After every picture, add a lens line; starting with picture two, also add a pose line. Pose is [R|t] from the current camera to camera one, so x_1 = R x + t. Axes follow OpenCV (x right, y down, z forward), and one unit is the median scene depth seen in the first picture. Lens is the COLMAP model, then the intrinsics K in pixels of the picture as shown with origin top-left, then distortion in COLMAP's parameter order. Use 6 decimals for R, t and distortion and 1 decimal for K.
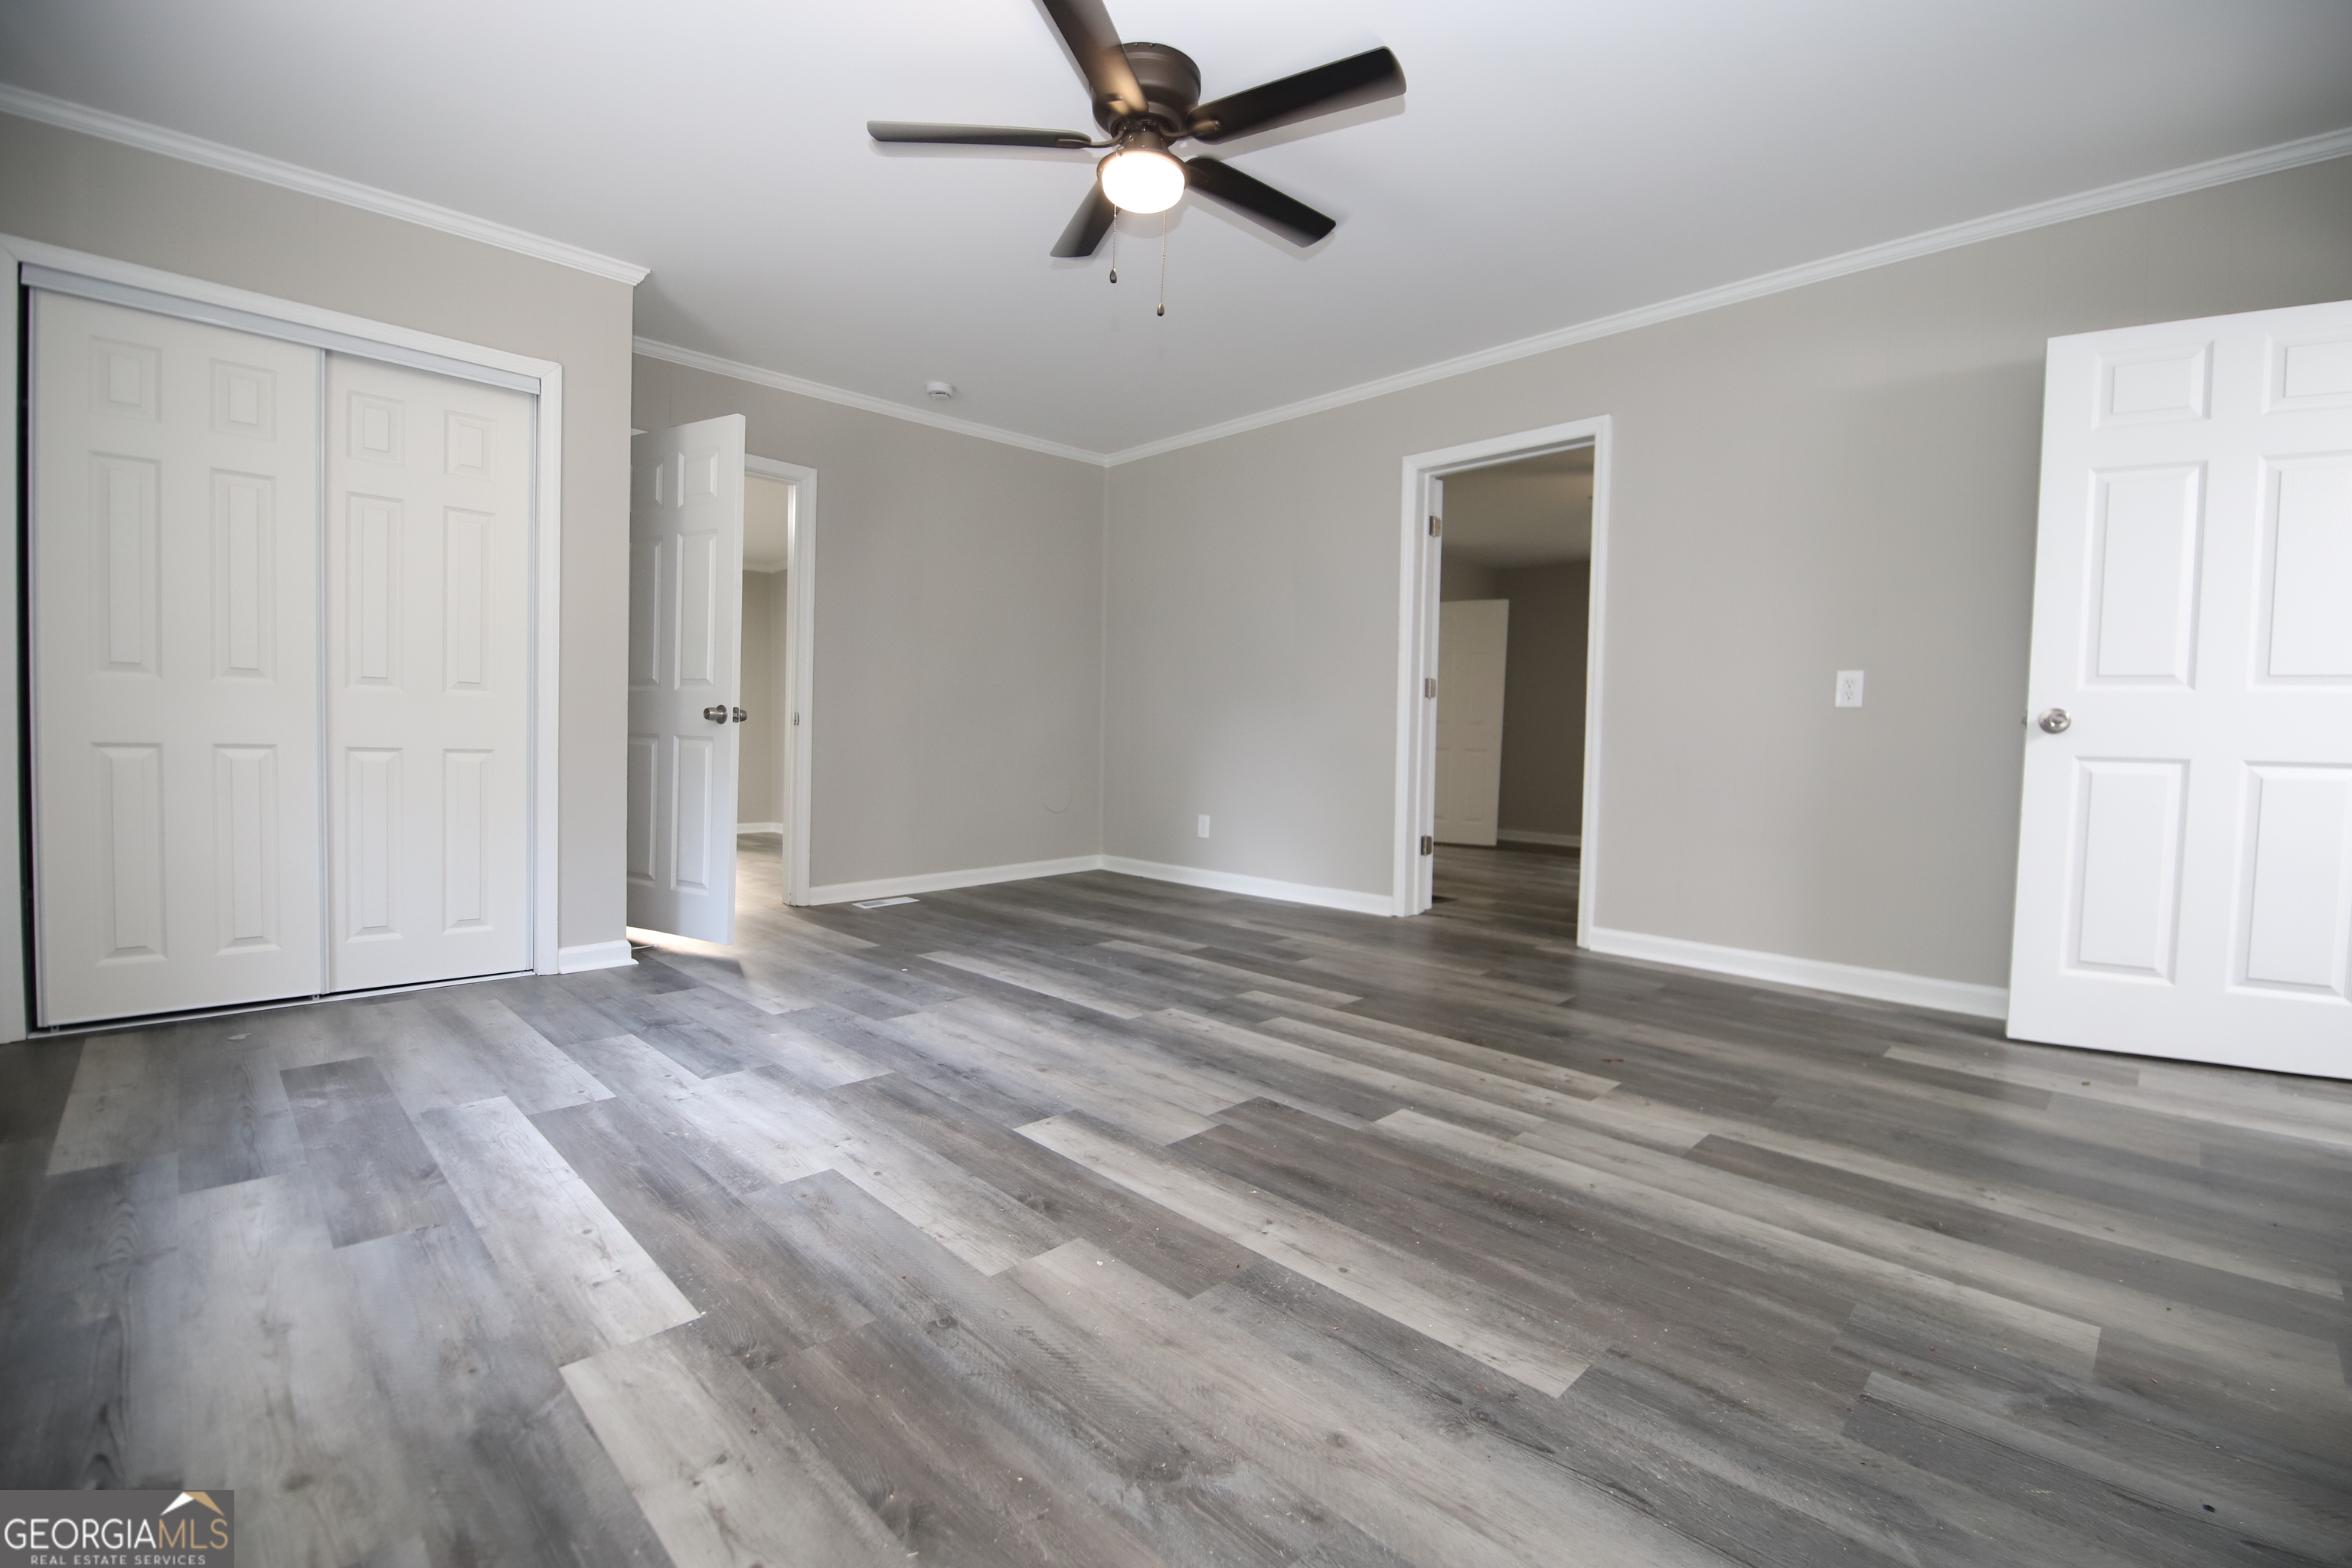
lens RADIAL K [[1039.0, 0, 1176.7], [0, 1039.0, 743.5], [0, 0, 1]] dist [-0.019211, -0.004550]
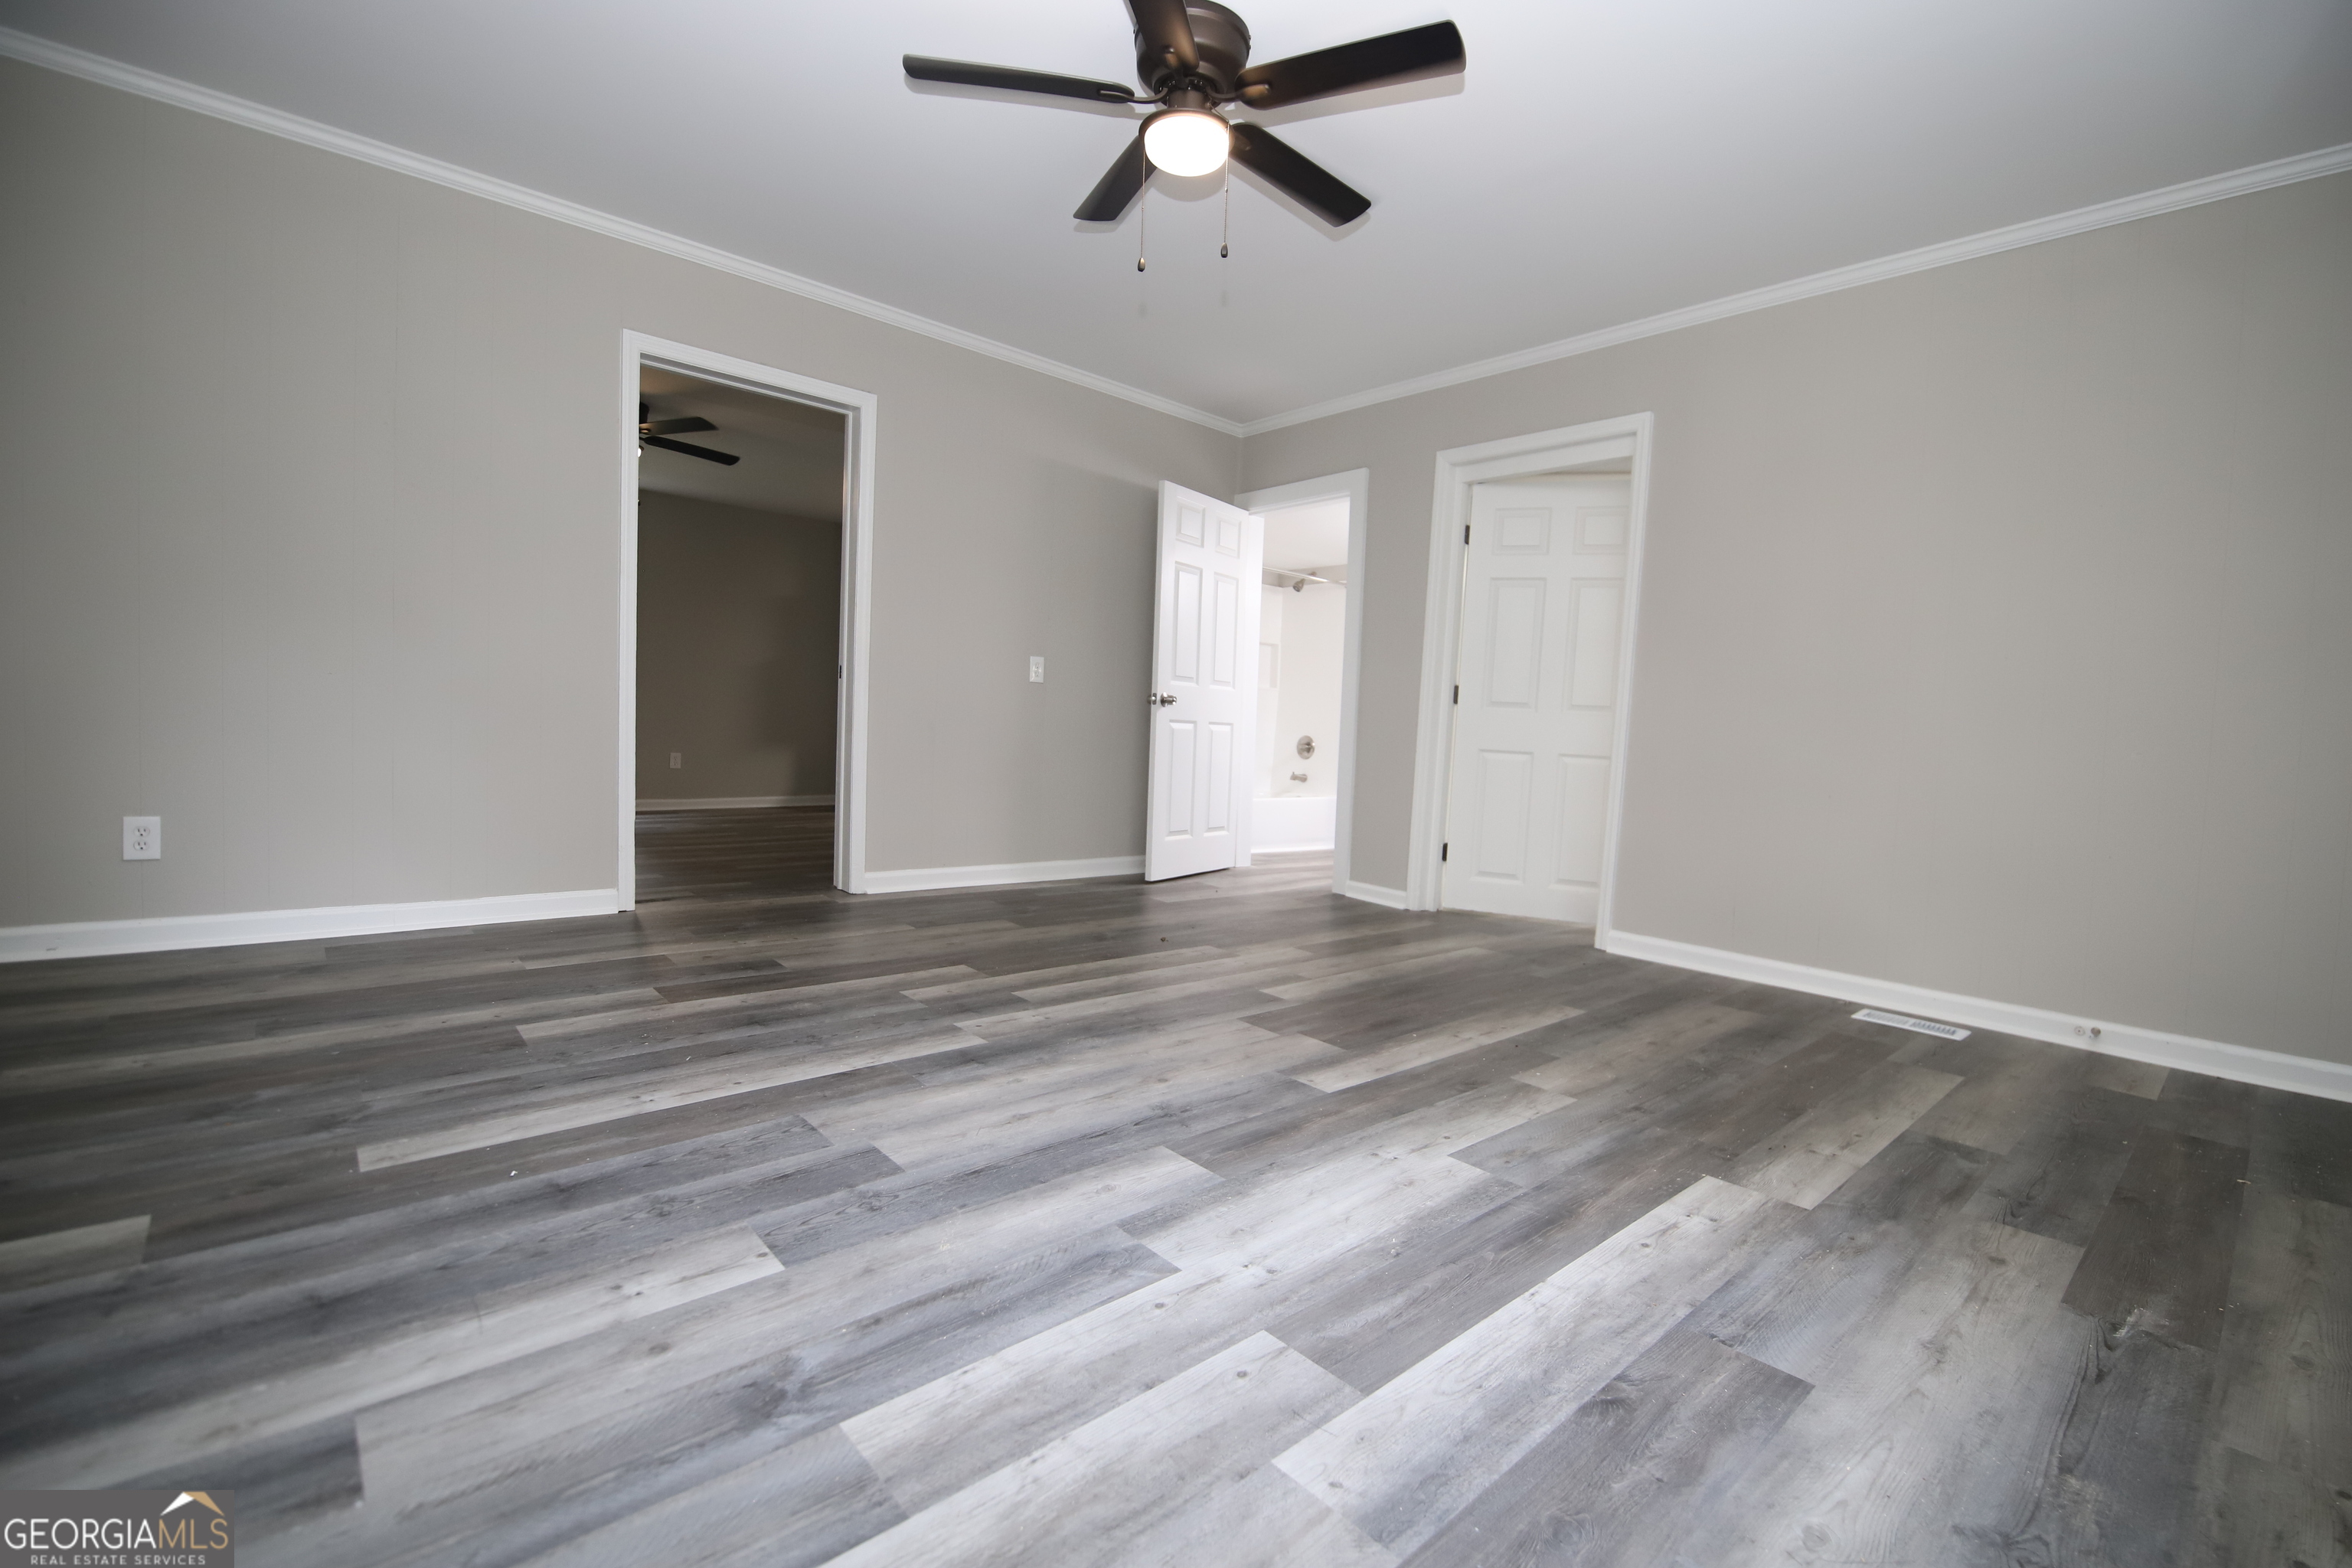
lens RADIAL K [[1018.2, 0, 1197.4], [0, 1018.2, 782.0], [0, 0, 1]] dist [-0.003400, -0.007452]
pose [[0.044146, -0.076222, 0.996113, -1.278527], [-0.038385, 0.996220, 0.077931, -0.039082], [-0.998287, -0.041676, 0.041054, 1.159842]]
